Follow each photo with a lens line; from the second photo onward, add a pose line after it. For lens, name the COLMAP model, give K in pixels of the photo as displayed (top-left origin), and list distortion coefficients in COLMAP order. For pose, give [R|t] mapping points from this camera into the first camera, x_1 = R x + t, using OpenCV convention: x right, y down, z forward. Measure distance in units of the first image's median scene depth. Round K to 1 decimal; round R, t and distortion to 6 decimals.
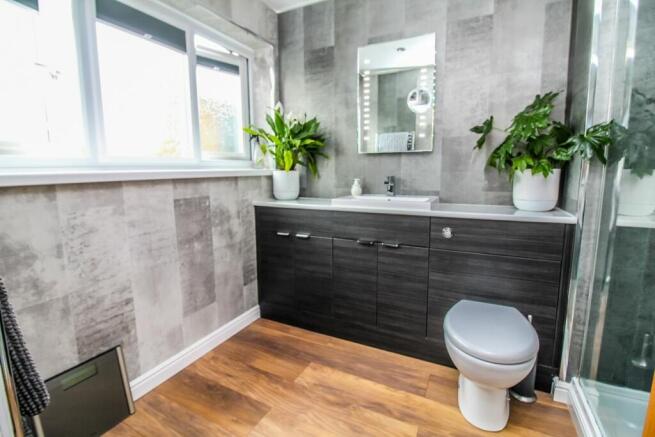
lens RADIAL K [[308.4, 0, 324.1], [0, 308.4, 216.9], [0, 0, 1]] dist [-0.003972, -0.001838]
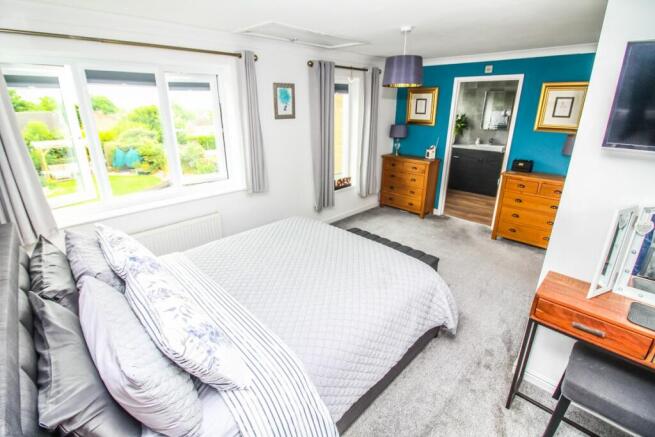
lens RADIAL K [[308.4, 0, 327.0], [0, 308.4, 214.5], [0, 0, 1]] dist [-0.003972, -0.001838]
pose [[0.945816, 0.112143, -0.304722, -0.308074], [-0.050333, 0.977758, 0.203607, 0.062025], [0.320777, -0.177237, 0.930424, -2.518414]]
